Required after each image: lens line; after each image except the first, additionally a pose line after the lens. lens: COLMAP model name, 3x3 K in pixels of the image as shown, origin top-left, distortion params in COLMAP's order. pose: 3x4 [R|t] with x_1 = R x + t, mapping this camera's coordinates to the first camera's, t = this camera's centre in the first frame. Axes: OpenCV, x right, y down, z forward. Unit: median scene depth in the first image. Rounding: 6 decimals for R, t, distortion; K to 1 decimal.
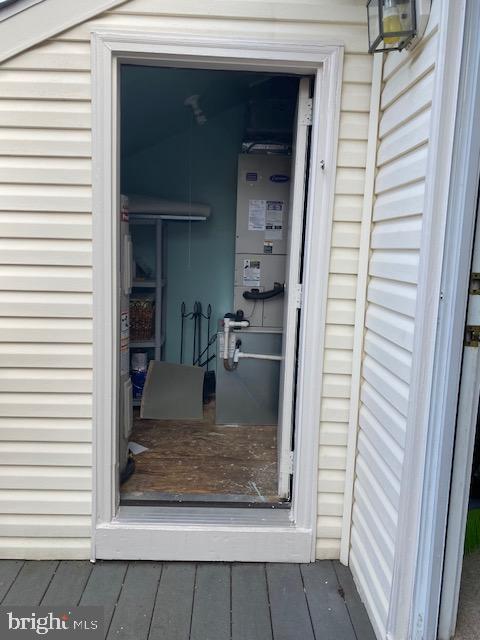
lens RADIAL K [[479.8, 0, 238.0], [0, 479.8, 312.4], [0, 0, 1]] dist [0.018433, -0.039199]
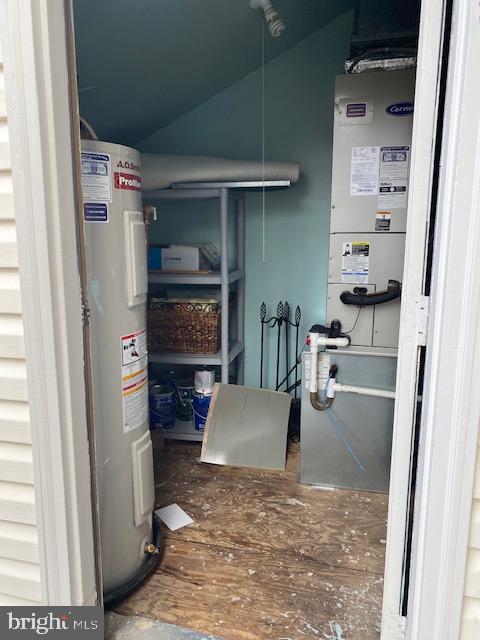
lens RADIAL K [[479.8, 0, 238.0], [0, 479.8, 312.4], [0, 0, 1]] dist [0.018433, -0.039199]
pose [[0.960573, 0.014908, -0.277629, 0.057855], [-0.002581, 0.998997, 0.044713, -0.044607], [0.278017, -0.042234, 0.959647, 0.337280]]
